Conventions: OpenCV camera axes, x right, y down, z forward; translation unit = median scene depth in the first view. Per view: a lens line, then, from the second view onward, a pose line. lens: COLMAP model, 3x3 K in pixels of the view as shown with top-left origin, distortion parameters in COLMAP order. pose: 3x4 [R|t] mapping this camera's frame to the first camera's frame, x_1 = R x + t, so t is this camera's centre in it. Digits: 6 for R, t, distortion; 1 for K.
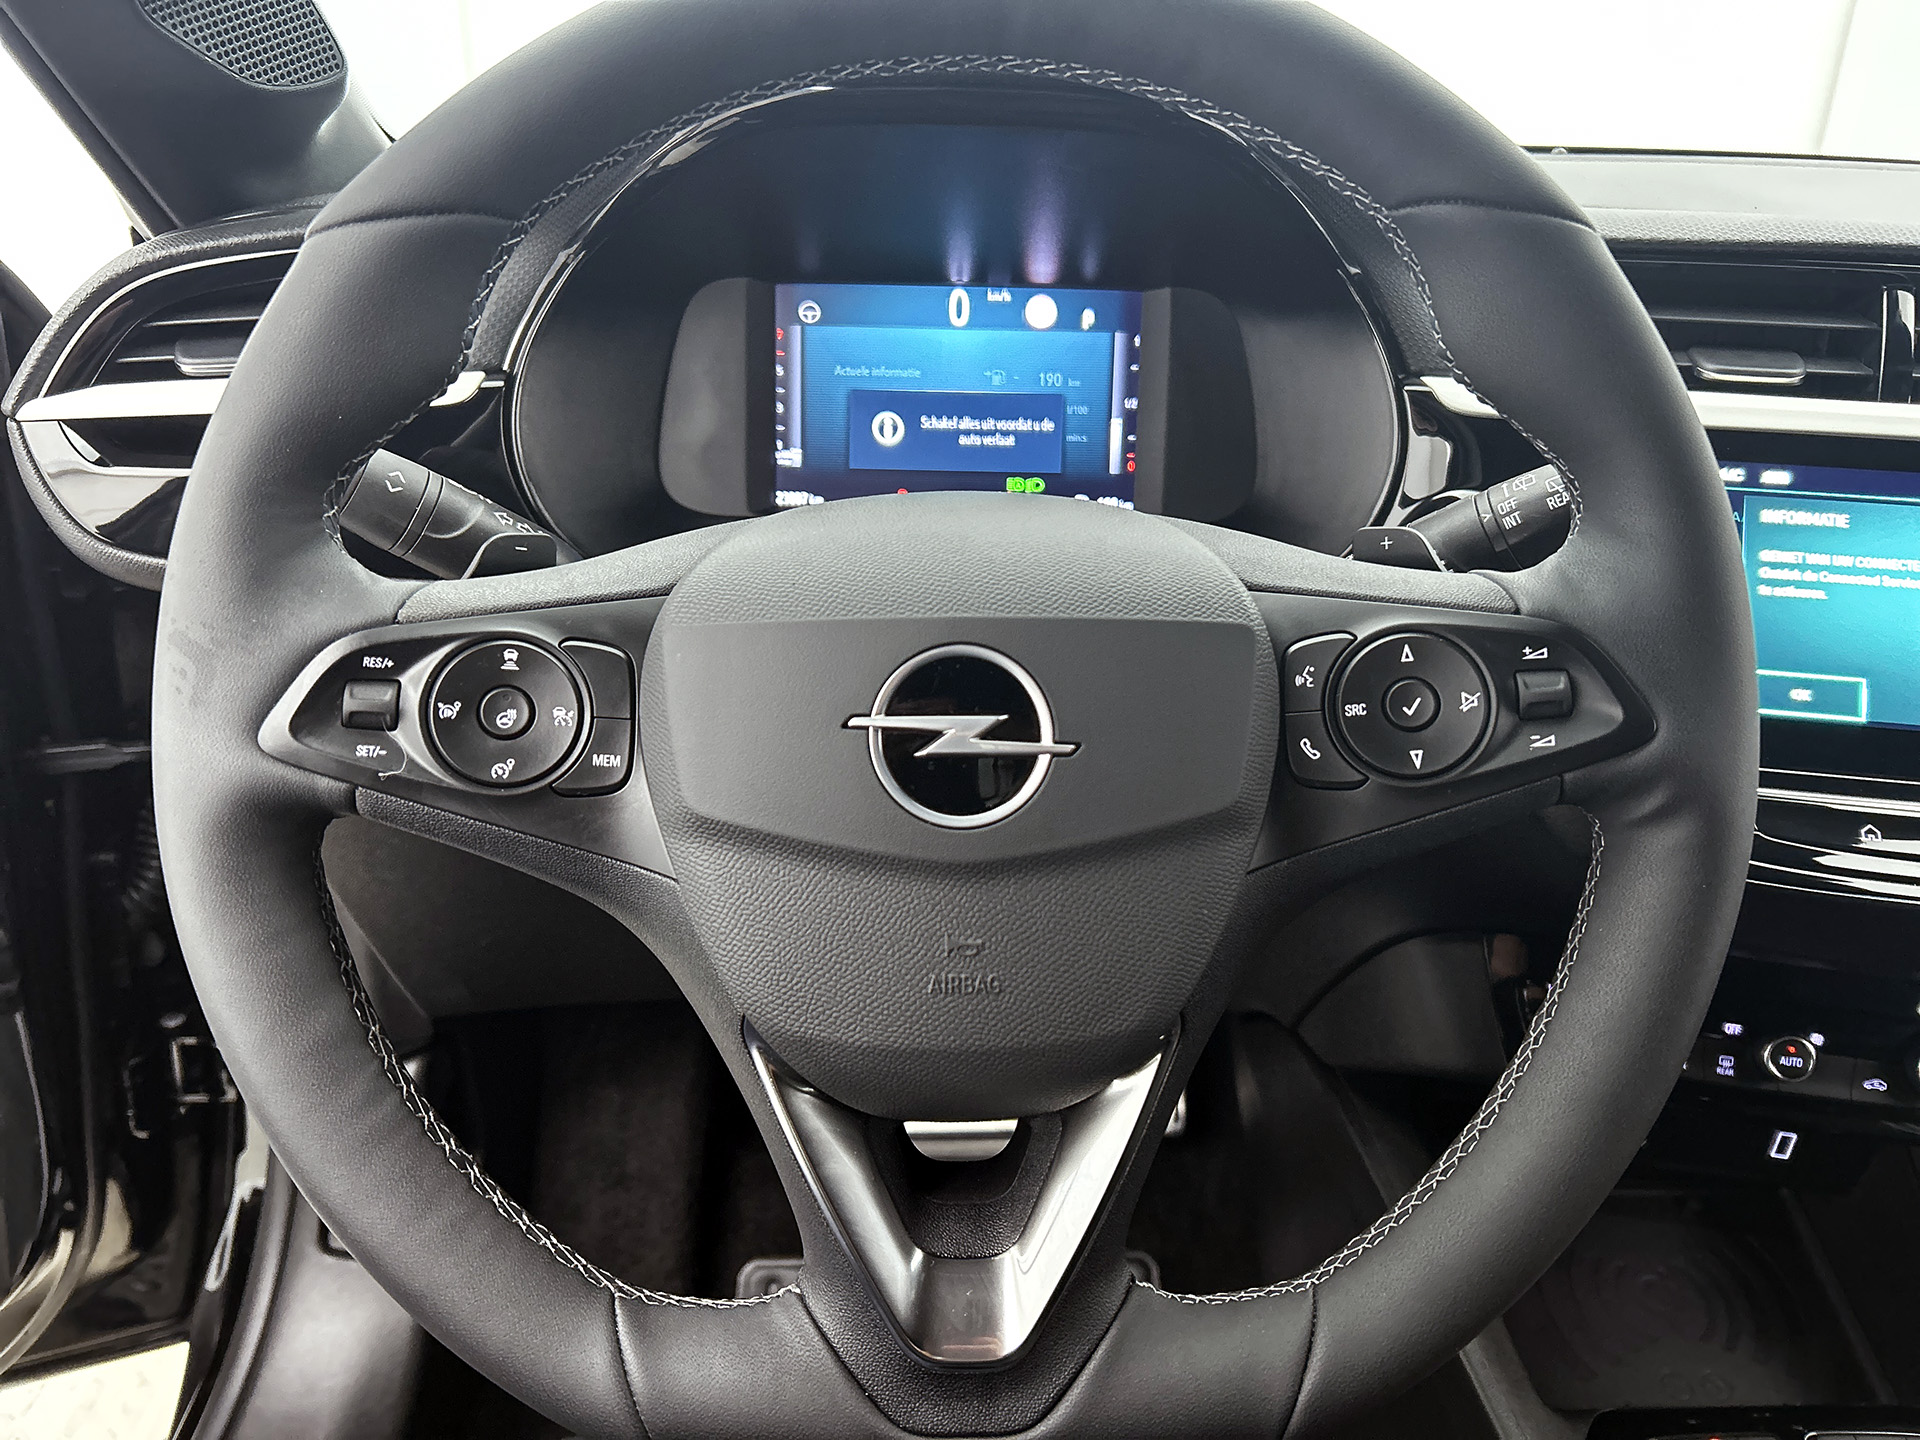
lens RADIAL K [[1456.0, 0, 967.3], [0, 1456.0, 725.5], [0, 0, 1]] dist [-0.000285, -0.003726]
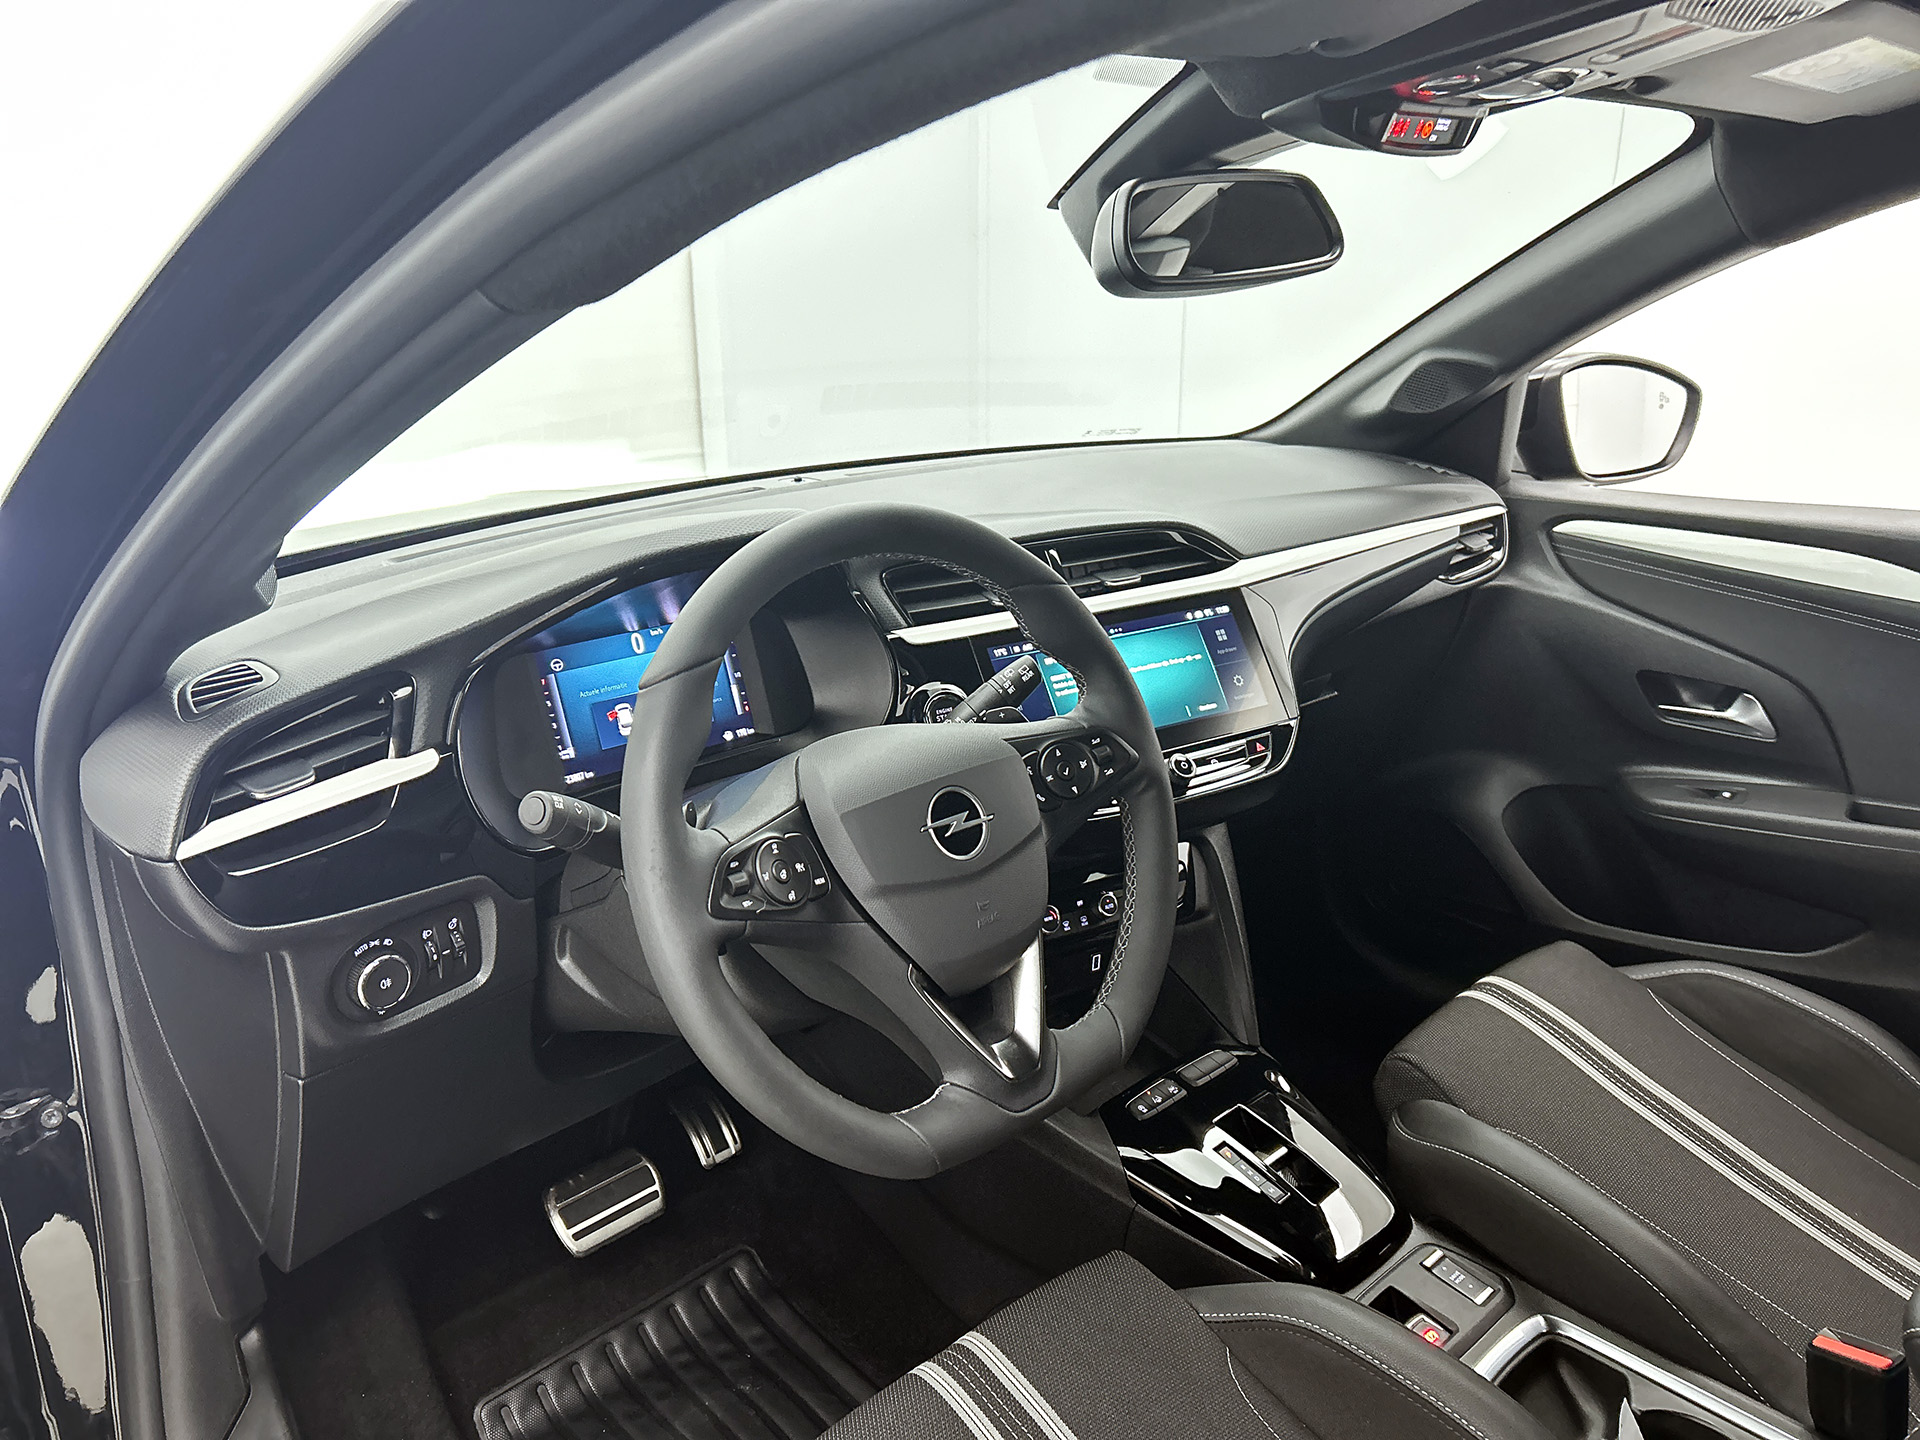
lens RADIAL K [[1456.0, 0, 967.3], [0, 1456.0, 725.5], [0, 0, 1]] dist [-0.000285, -0.003726]
pose [[0.750355, -0.239976, 0.615938, -1.375492], [0.310716, 0.950467, -0.008212, -0.116153], [-0.583458, 0.197543, 0.787752, -0.924270]]
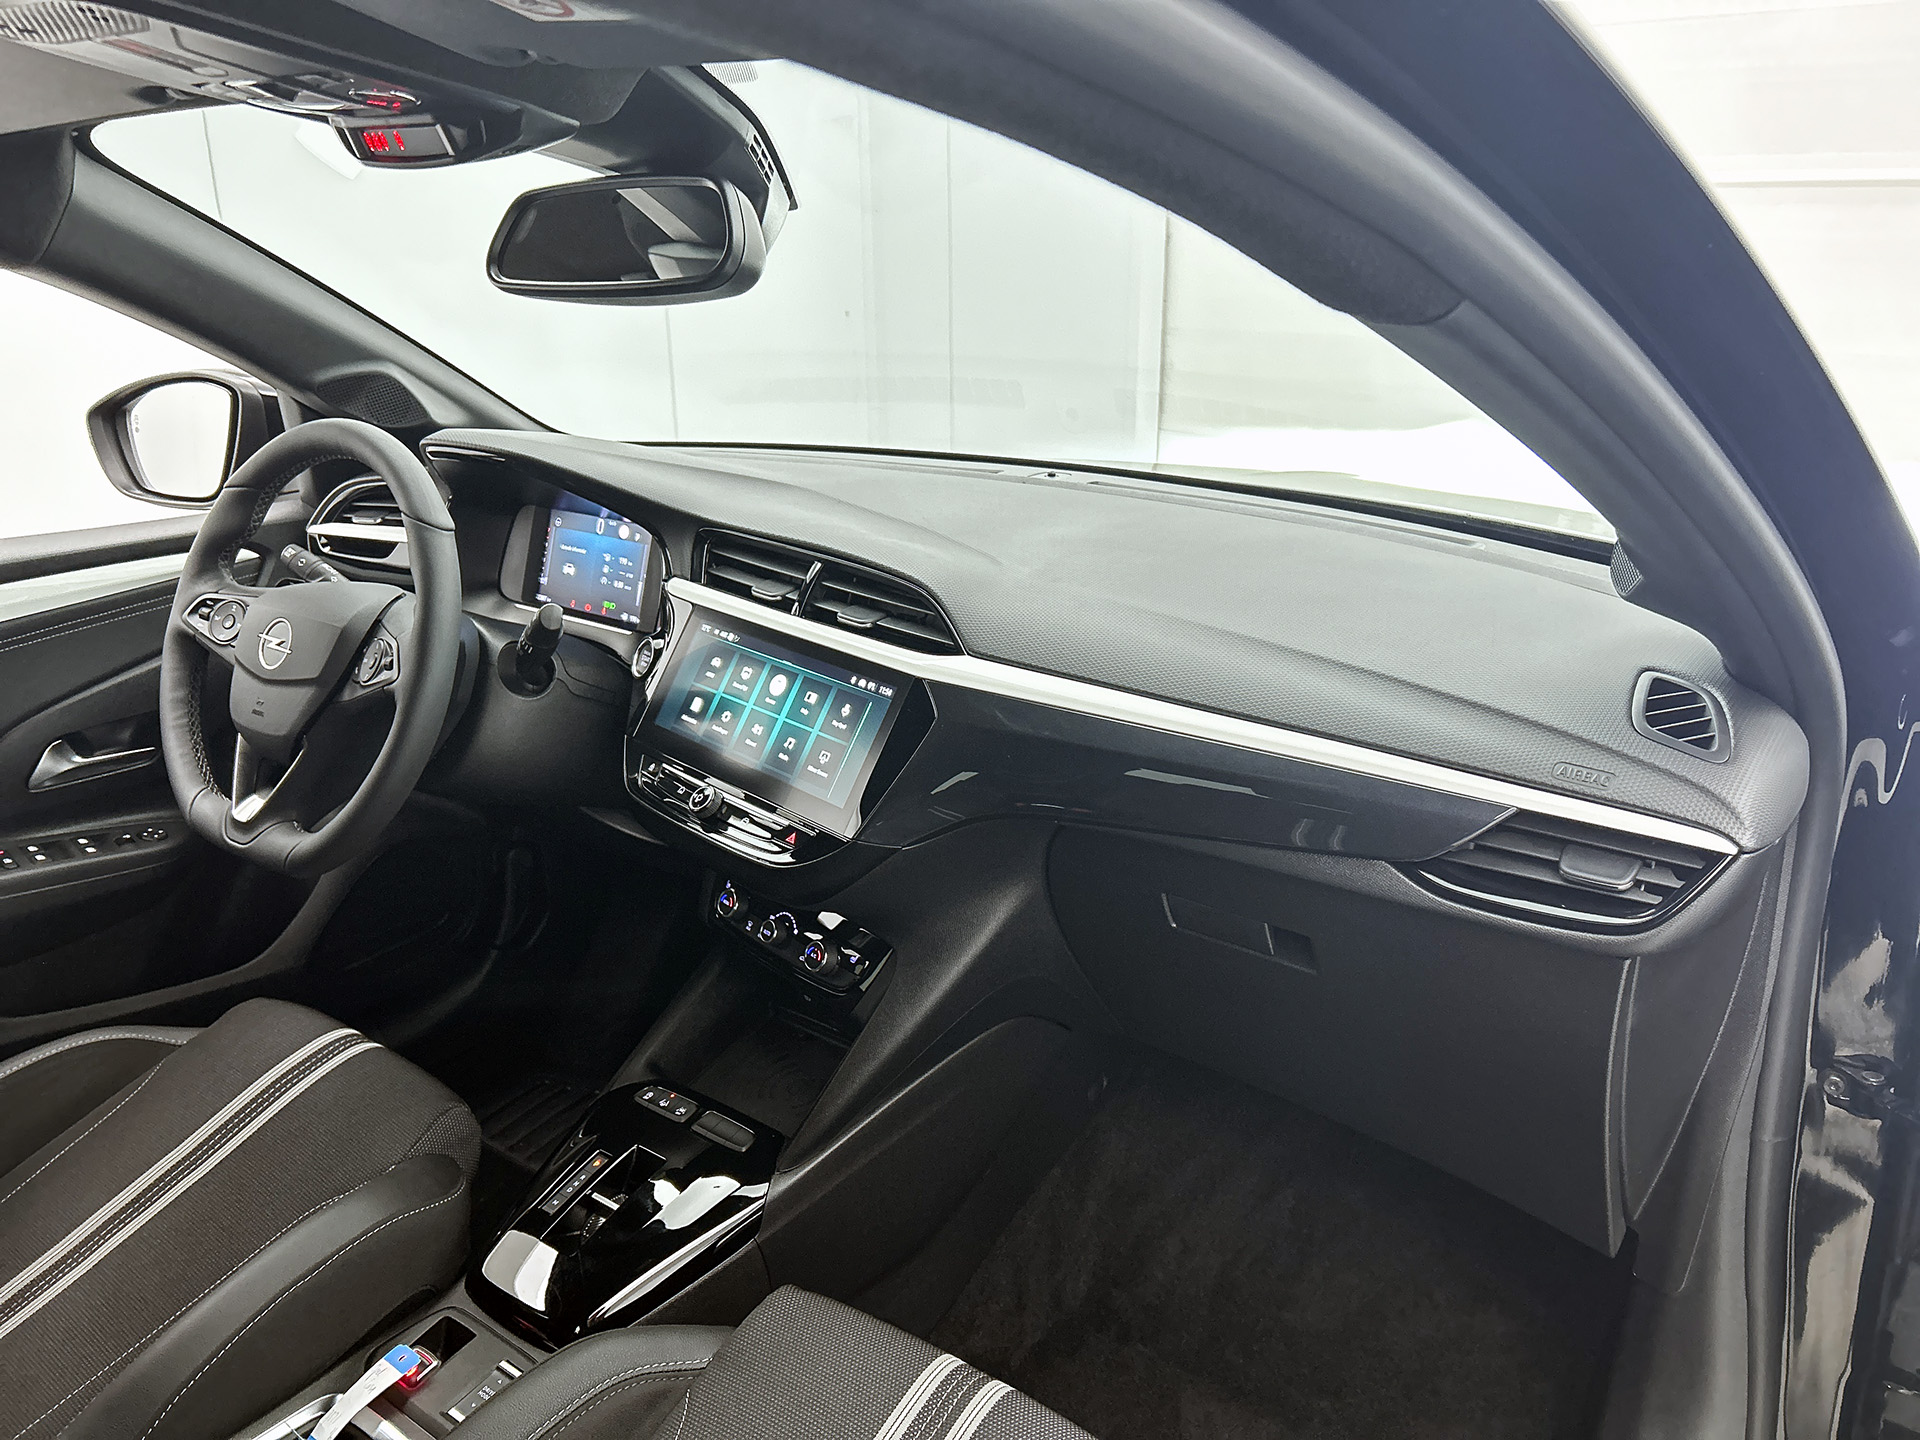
lens RADIAL K [[1456.0, 0, 967.3], [0, 1456.0, 725.5], [0, 0, 1]] dist [-0.000285, -0.003726]
pose [[0.788425, 0.184114, -0.586931, 3.283491], [-0.247141, 0.968570, -0.028156, -0.109653], [0.563300, 0.167253, 0.809147, -0.839828]]
